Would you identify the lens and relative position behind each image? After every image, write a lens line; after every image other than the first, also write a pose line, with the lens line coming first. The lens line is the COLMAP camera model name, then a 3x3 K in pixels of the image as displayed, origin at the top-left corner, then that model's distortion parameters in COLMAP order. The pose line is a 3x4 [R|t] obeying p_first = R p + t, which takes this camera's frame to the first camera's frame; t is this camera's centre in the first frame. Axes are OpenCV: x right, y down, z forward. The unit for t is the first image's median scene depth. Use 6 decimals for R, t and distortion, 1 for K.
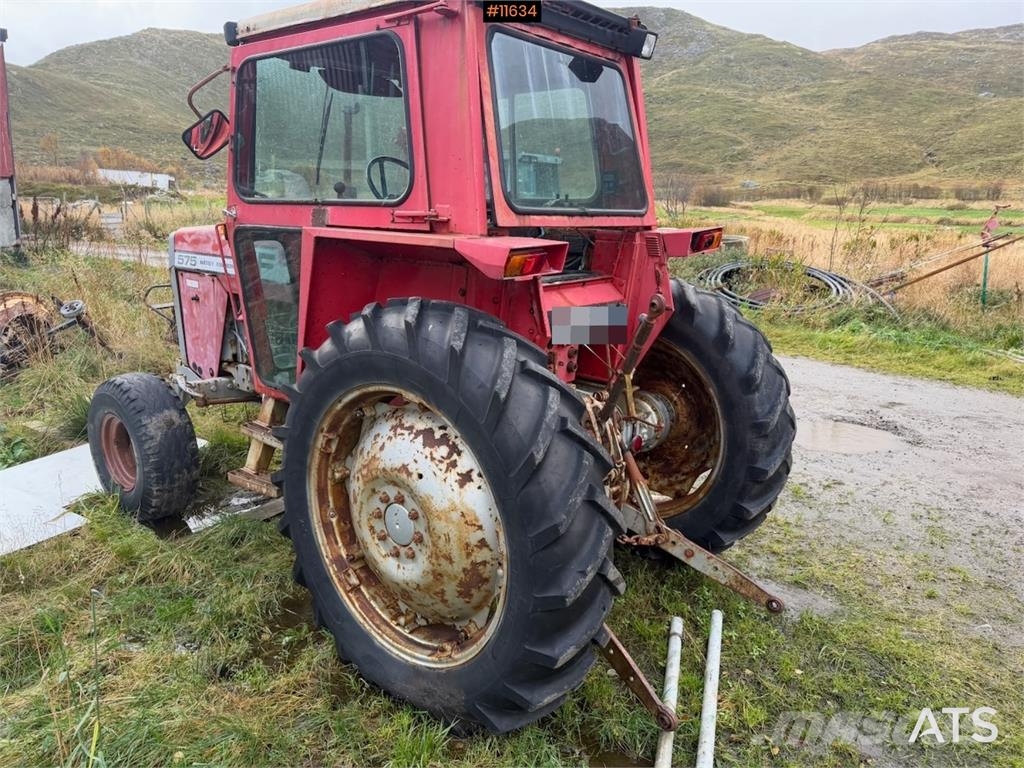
lens RADIAL K [[724.5, 0, 510.8], [0, 724.5, 368.4], [0, 0, 1]] dist [0.056521, -0.067472]
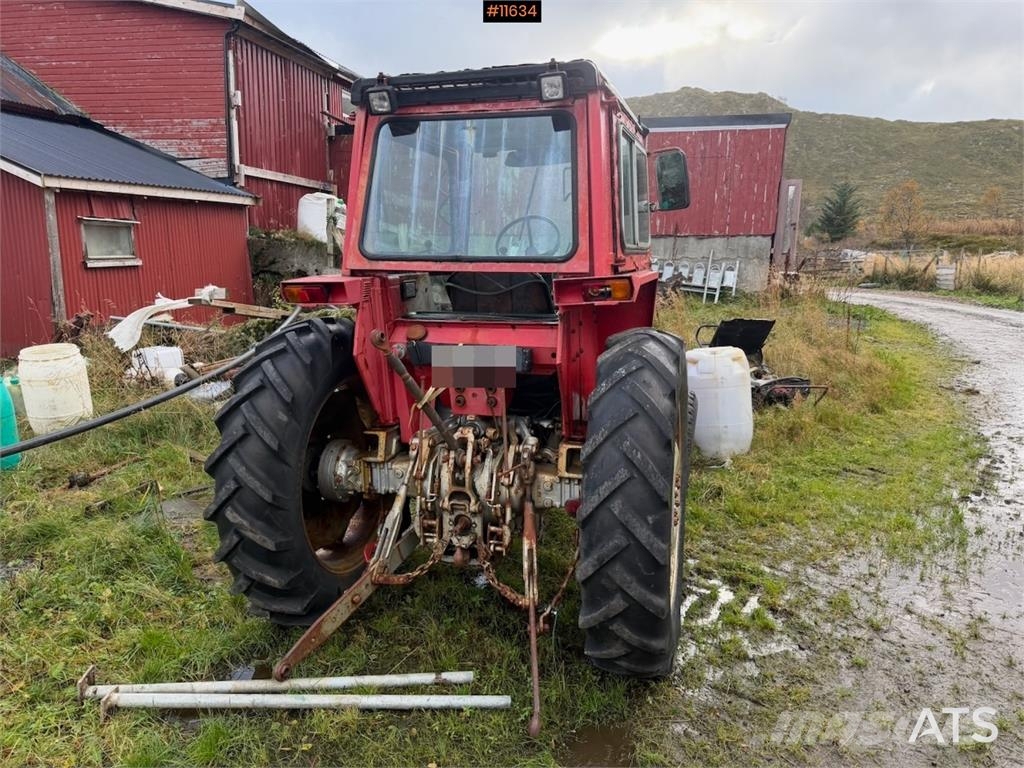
lens RADIAL K [[724.5, 0, 516.7], [0, 724.5, 378.9], [0, 0, 1]] dist [0.056521, -0.067472]
pose [[0.392696, 0.141488, -0.908720, 1.031370], [-0.191251, 0.979057, 0.069791, -0.113763], [0.899563, 0.146387, 0.411531, 0.573331]]
